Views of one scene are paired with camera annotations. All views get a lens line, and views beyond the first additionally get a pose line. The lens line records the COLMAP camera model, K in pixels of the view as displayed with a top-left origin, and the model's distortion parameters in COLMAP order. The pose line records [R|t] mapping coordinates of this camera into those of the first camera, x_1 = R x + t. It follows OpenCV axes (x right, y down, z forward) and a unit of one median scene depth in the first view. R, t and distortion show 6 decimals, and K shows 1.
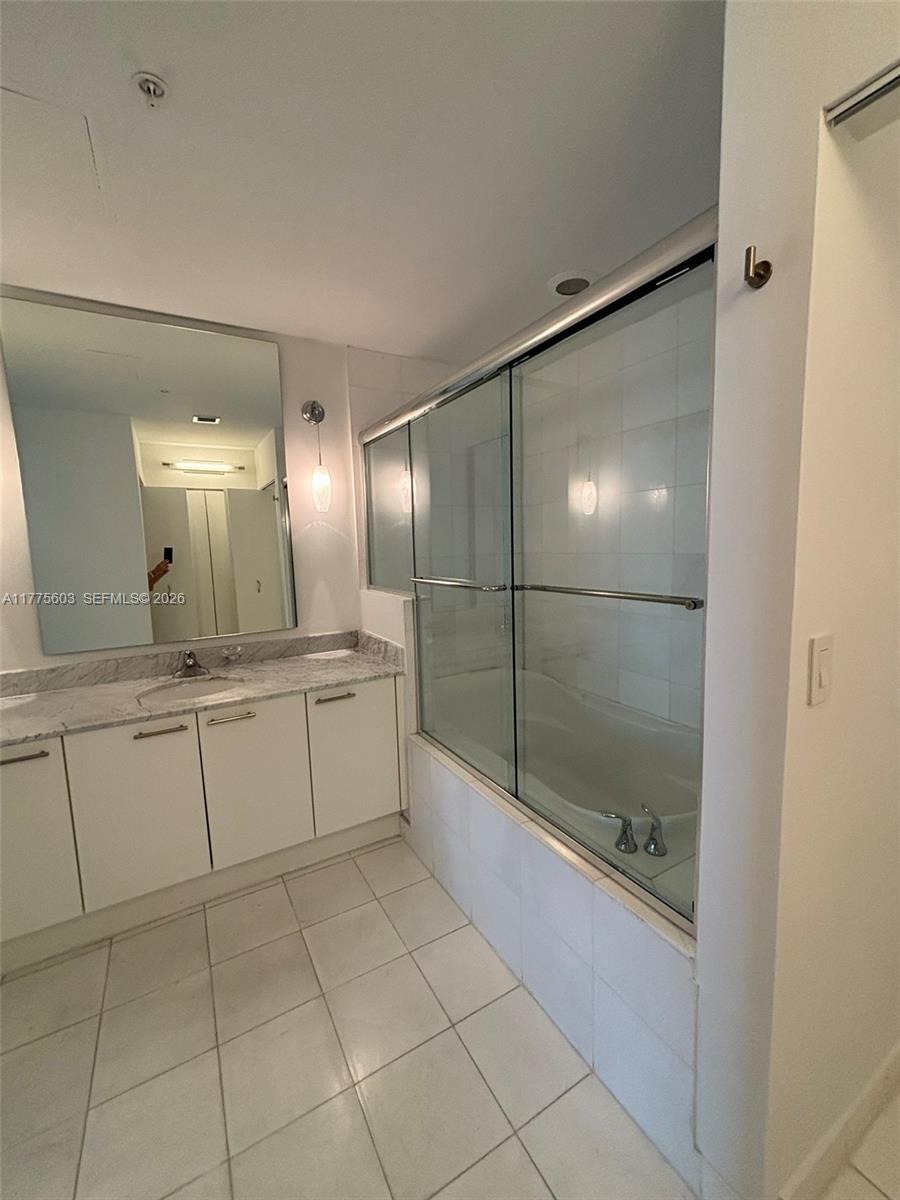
lens RADIAL K [[484.7, 0, 452.5], [0, 484.7, 598.5], [0, 0, 1]] dist [0.000520, -0.001370]
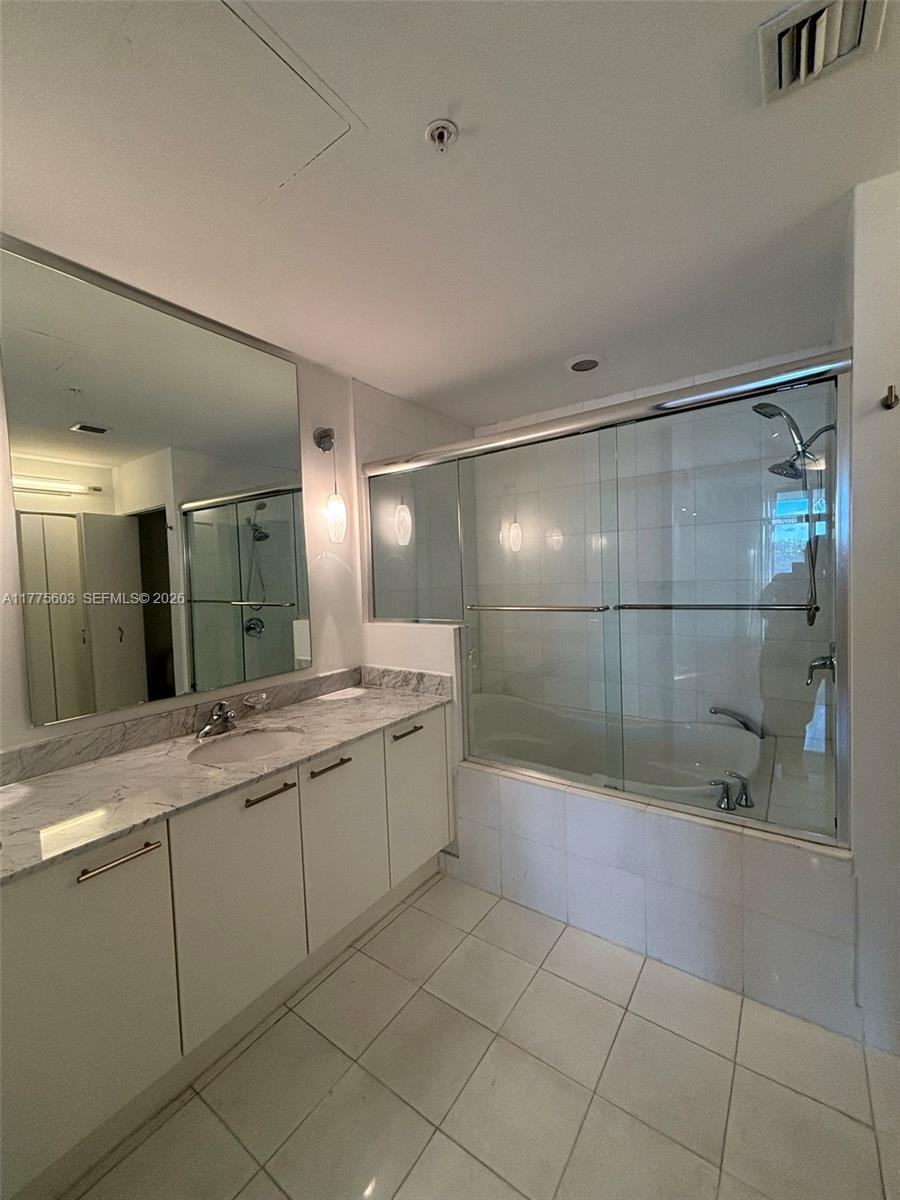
lens RADIAL K [[484.7, 0, 445.6], [0, 484.7, 598.8], [0, 0, 1]] dist [0.000520, -0.001370]
pose [[0.911101, -0.022653, 0.411560, -0.503162], [0.055845, 0.996066, -0.068803, 0.009337], [-0.408383, 0.085670, 0.908782, 0.062215]]
